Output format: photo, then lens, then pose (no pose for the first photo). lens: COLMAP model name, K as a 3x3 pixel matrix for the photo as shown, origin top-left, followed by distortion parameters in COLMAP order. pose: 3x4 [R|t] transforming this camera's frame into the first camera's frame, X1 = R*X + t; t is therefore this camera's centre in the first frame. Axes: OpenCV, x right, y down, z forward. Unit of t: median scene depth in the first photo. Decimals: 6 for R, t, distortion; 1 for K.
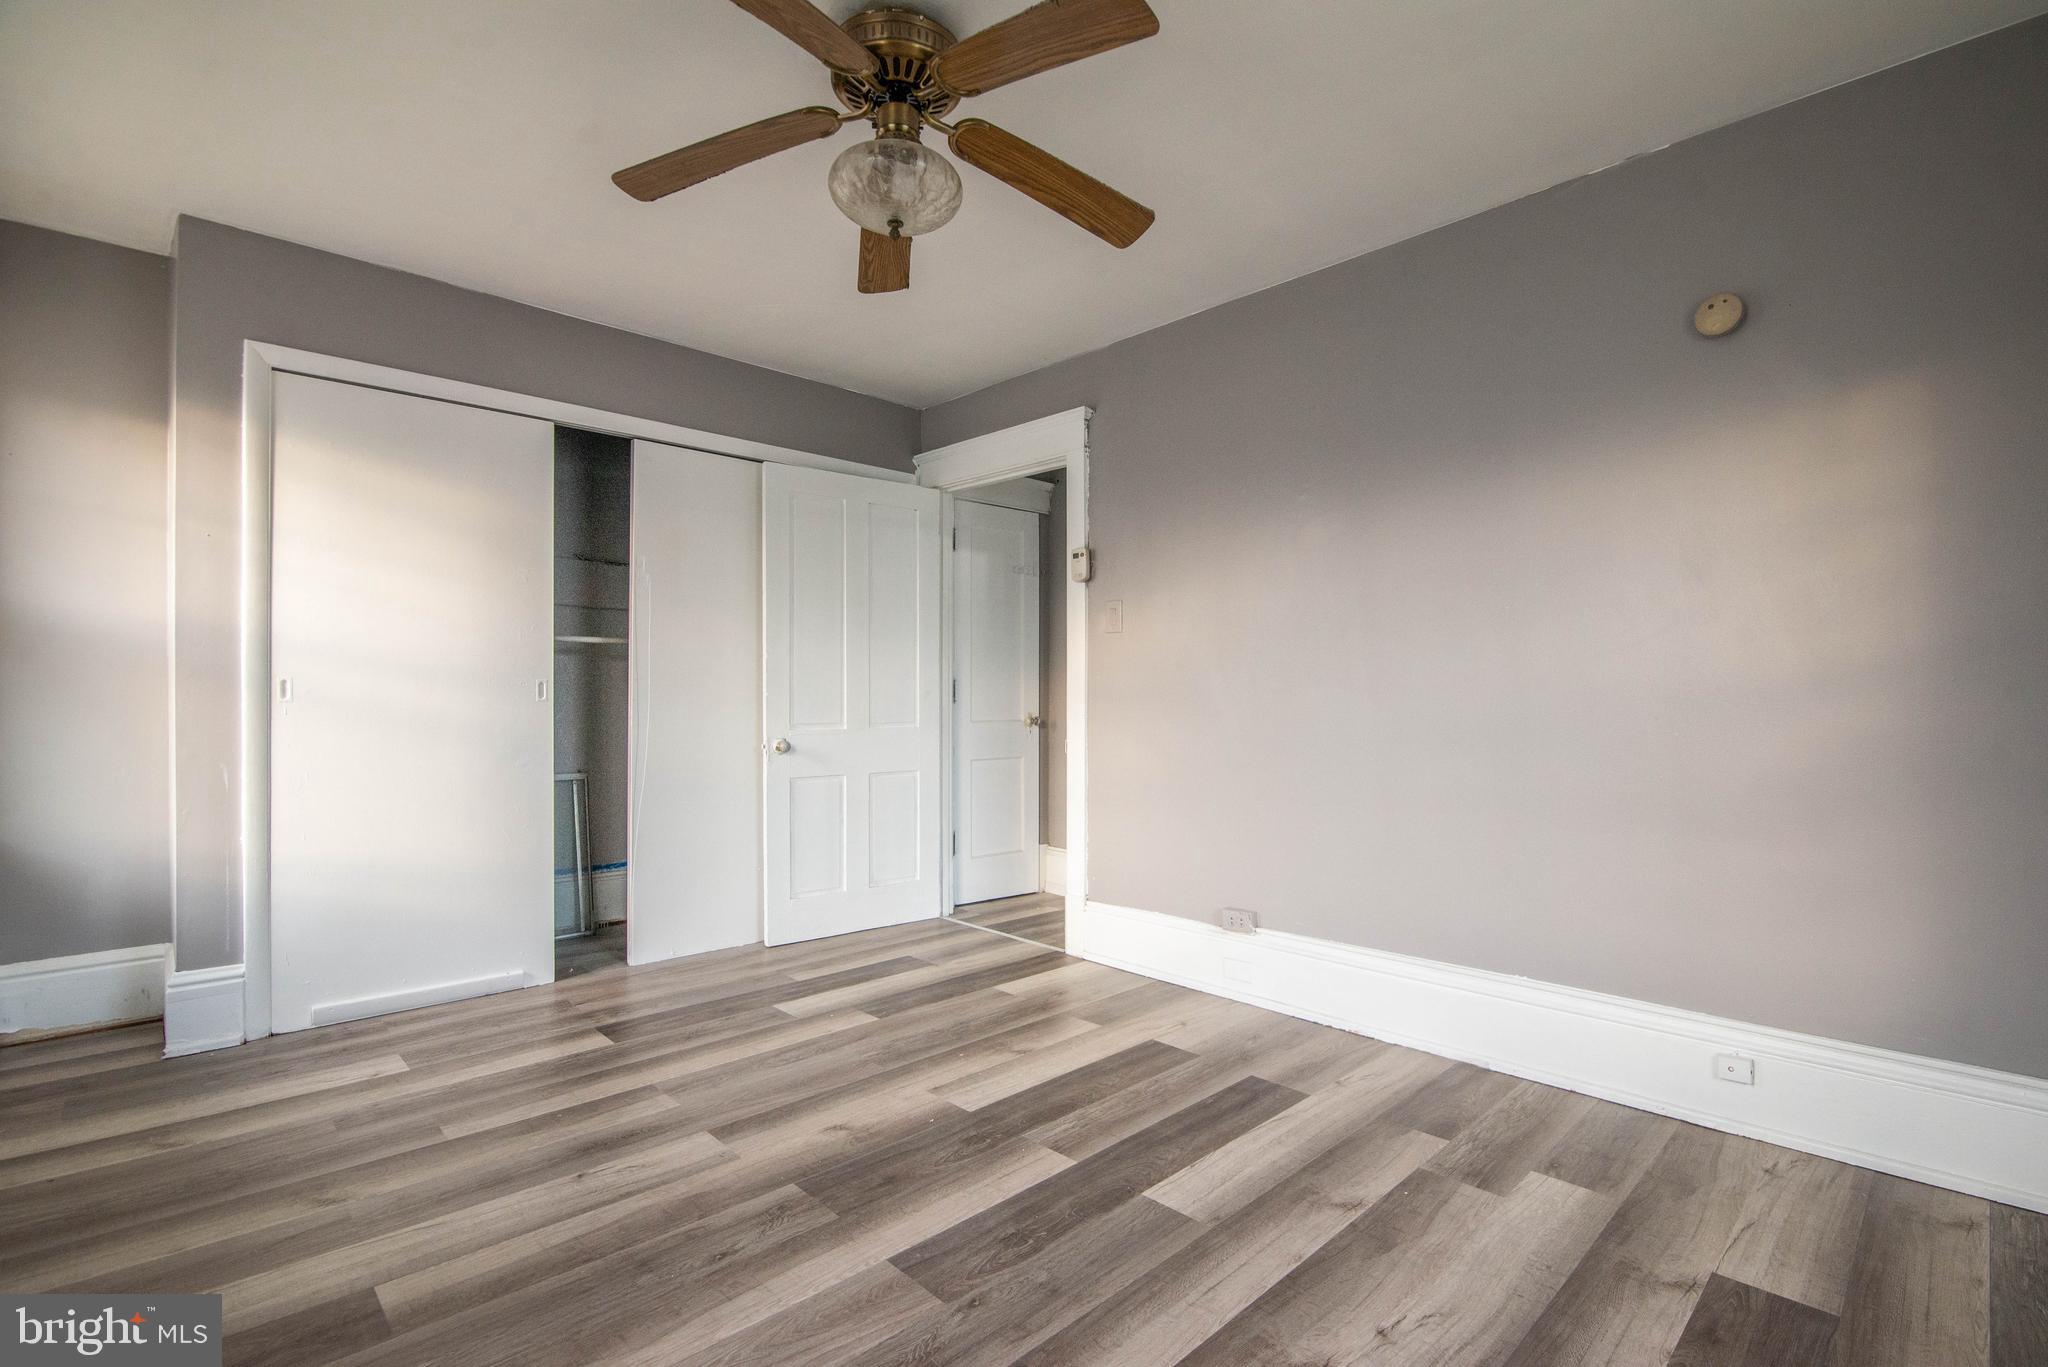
lens RADIAL K [[943.6, 0, 1034.7], [0, 943.6, 697.1], [0, 0, 1]] dist [-0.020895, 0.001001]
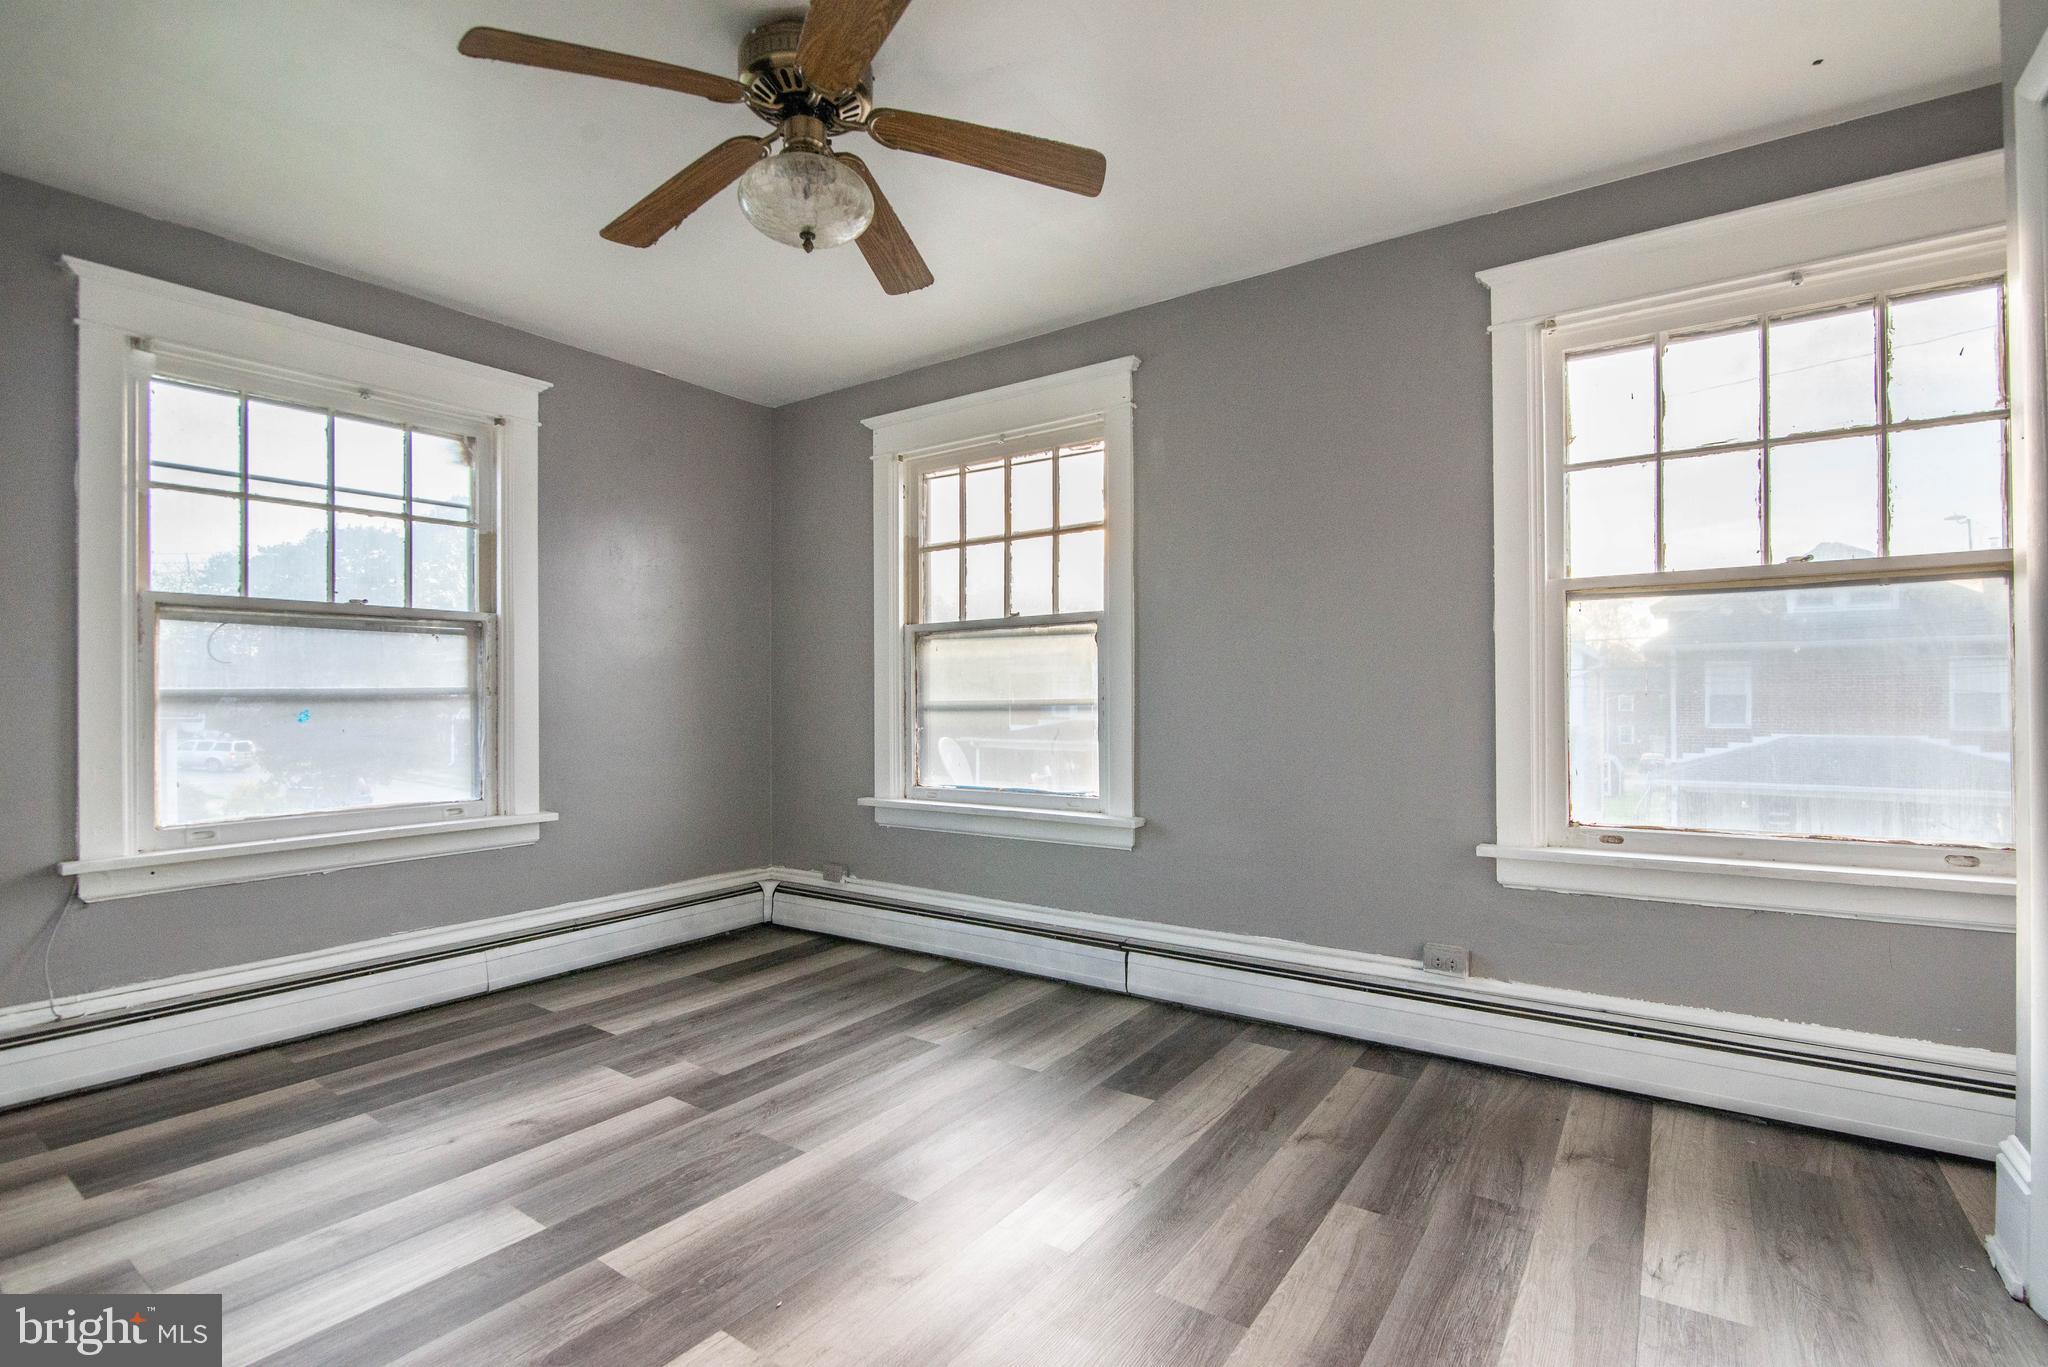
lens RADIAL K [[943.6, 0, 1034.7], [0, 943.6, 697.1], [0, 0, 1]] dist [-0.020895, 0.001001]
pose [[-0.981636, 0.001244, -0.190760, -0.167999], [0.001384, 0.999999, -0.000602, -0.007327], [0.190759, -0.000855, -0.981637, 1.757823]]
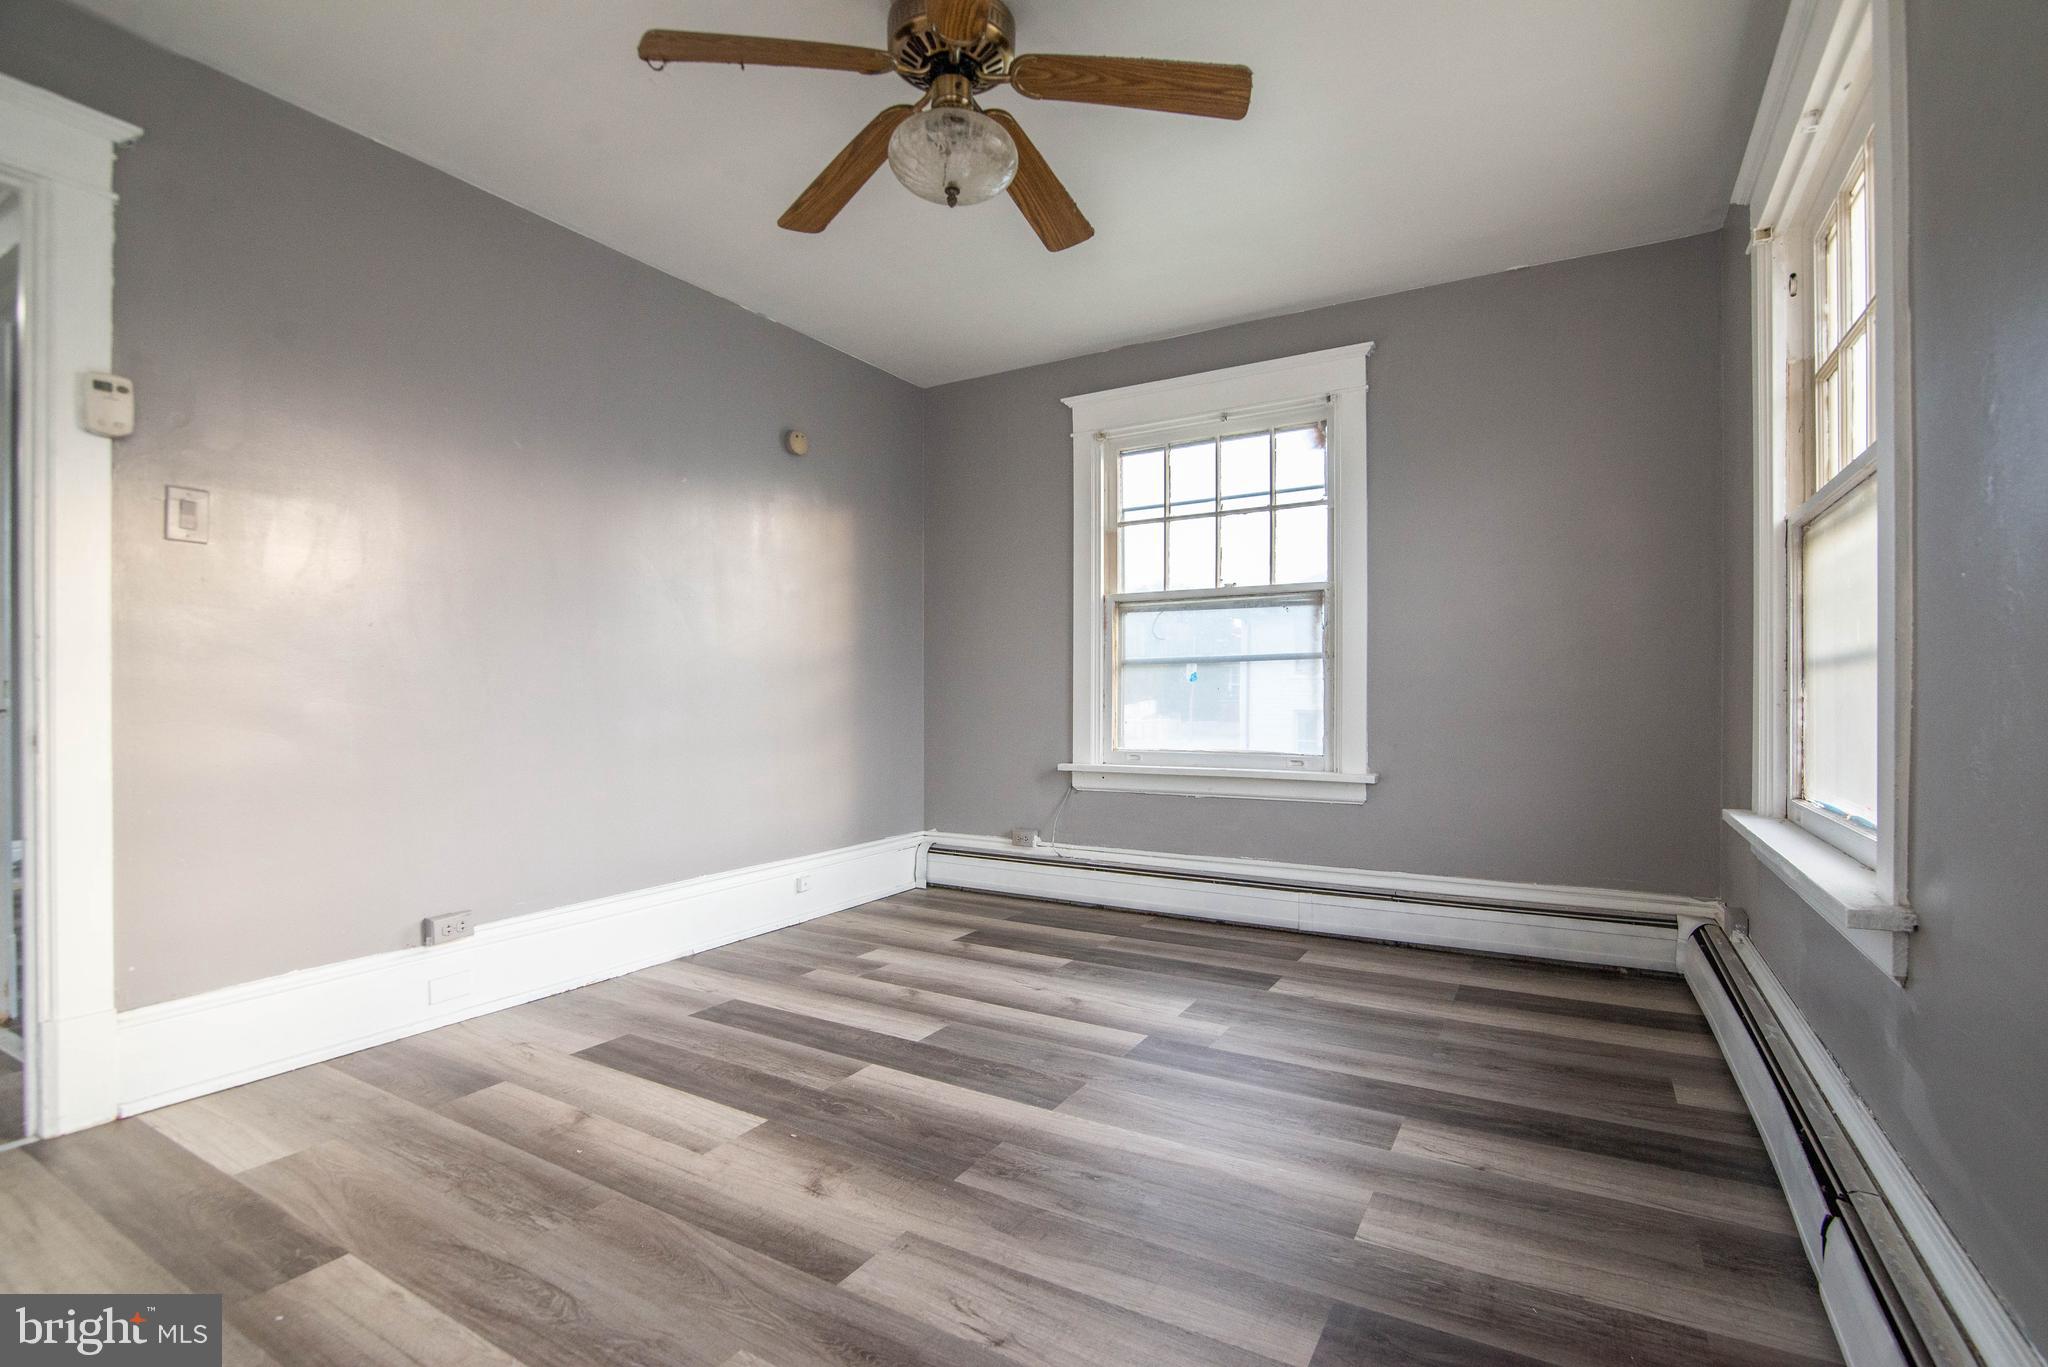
lens RADIAL K [[943.6, 0, 1034.7], [0, 943.6, 697.1], [0, 0, 1]] dist [-0.020895, 0.001001]
pose [[-0.266090, -0.007263, 0.963921, -1.015298], [0.000520, 0.999970, 0.007678, 0.041171], [-0.963948, 0.002544, -0.266079, 1.030419]]
